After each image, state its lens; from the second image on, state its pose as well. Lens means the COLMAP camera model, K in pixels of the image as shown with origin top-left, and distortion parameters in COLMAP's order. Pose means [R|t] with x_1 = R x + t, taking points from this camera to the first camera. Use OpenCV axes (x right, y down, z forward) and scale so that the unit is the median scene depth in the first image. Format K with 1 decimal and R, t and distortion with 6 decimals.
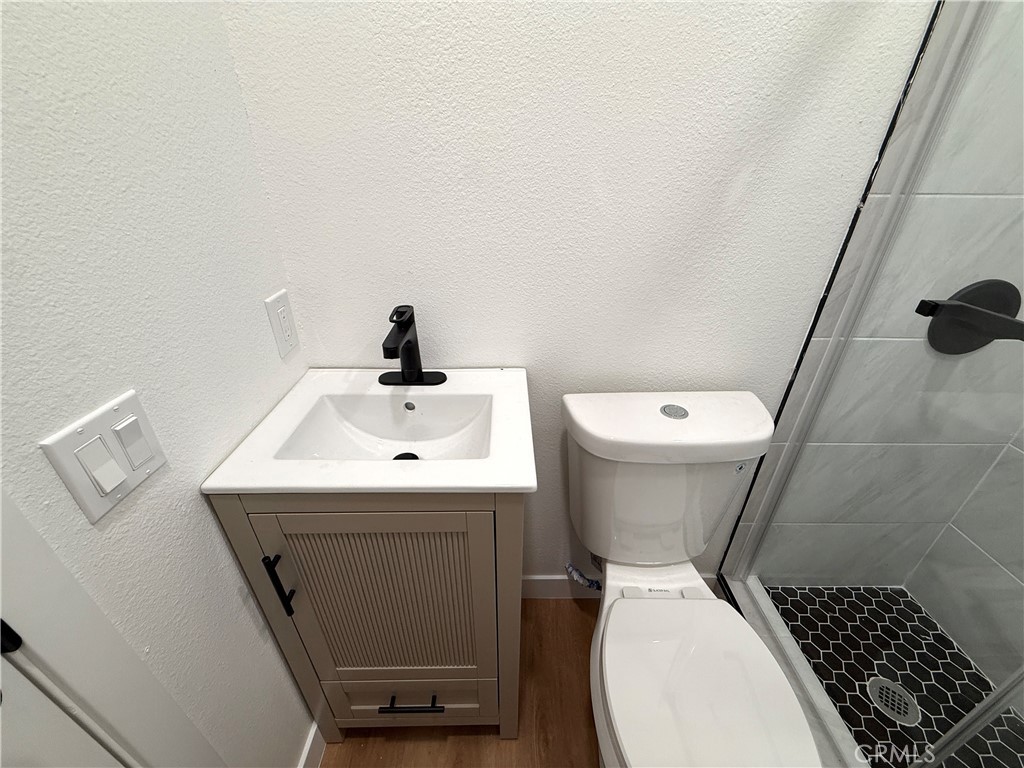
lens RADIAL K [[410.9, 0, 510.4], [0, 410.9, 383.8], [0, 0, 1]] dist [-0.000992, 0.000287]
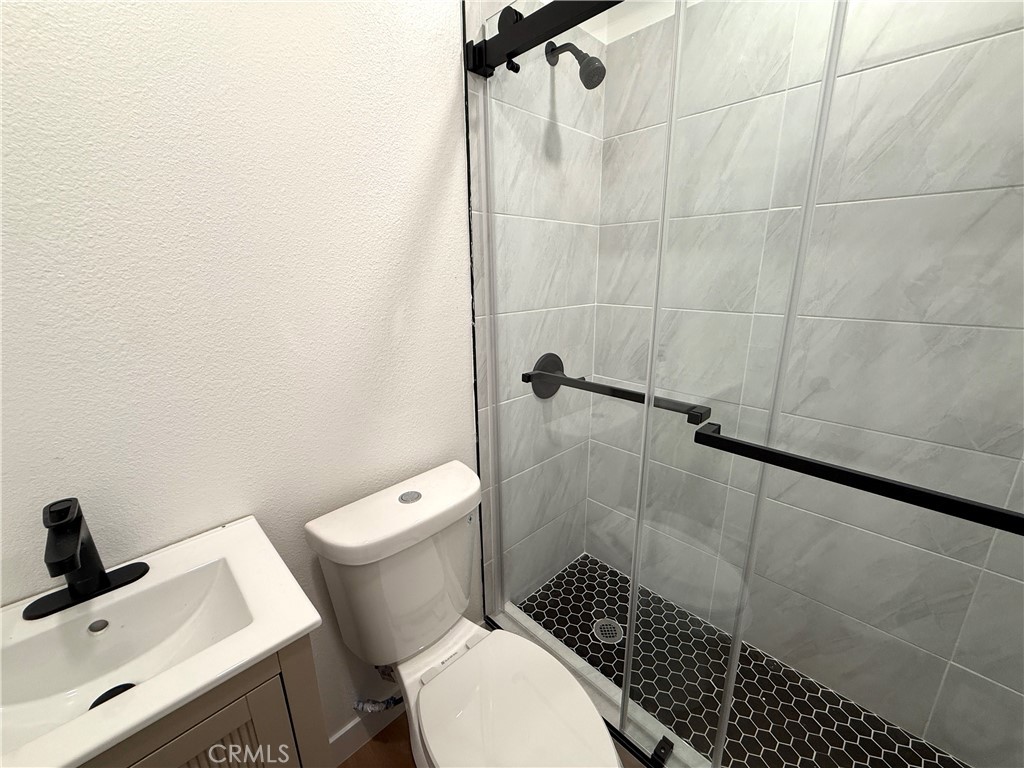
lens RADIAL K [[410.9, 0, 510.4], [0, 410.9, 383.8], [0, 0, 1]] dist [-0.000992, 0.000287]
pose [[0.721565, -0.204581, 0.661431, -0.103576], [0.351599, 0.931264, -0.095524, -0.021107], [-0.596424, 0.301486, 0.743898, -0.146901]]
